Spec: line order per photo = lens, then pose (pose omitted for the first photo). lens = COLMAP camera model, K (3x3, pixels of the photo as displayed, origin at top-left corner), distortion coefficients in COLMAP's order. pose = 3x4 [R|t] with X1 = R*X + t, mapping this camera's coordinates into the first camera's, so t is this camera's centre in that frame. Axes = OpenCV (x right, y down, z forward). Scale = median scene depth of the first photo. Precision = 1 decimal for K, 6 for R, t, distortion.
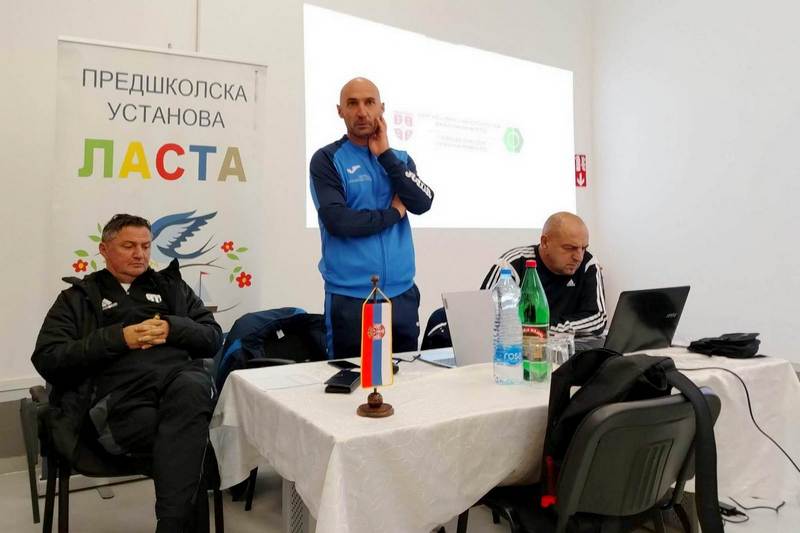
lens RADIAL K [[677.2, 0, 390.2], [0, 677.2, 180.5], [0, 0, 1]] dist [0.128156, -0.236301]
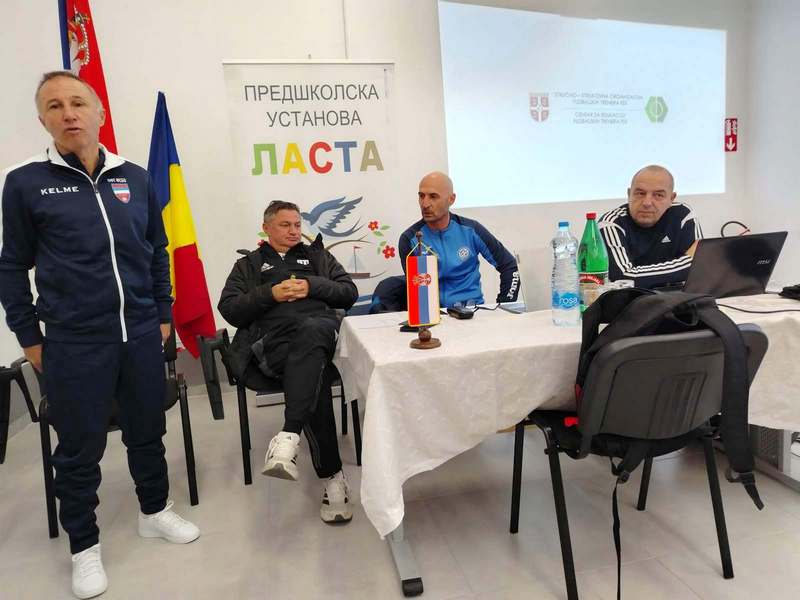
lens RADIAL K [[553.2, 0, 400.0], [0, 553.2, 300.0], [0, 0, 1]] dist [0.101632, -0.164402]
pose [[0.948814, -0.014797, -0.315488, 0.140618], [0.080892, 0.976969, 0.197456, 0.040100], [0.305300, -0.212869, 0.928159, 0.066426]]
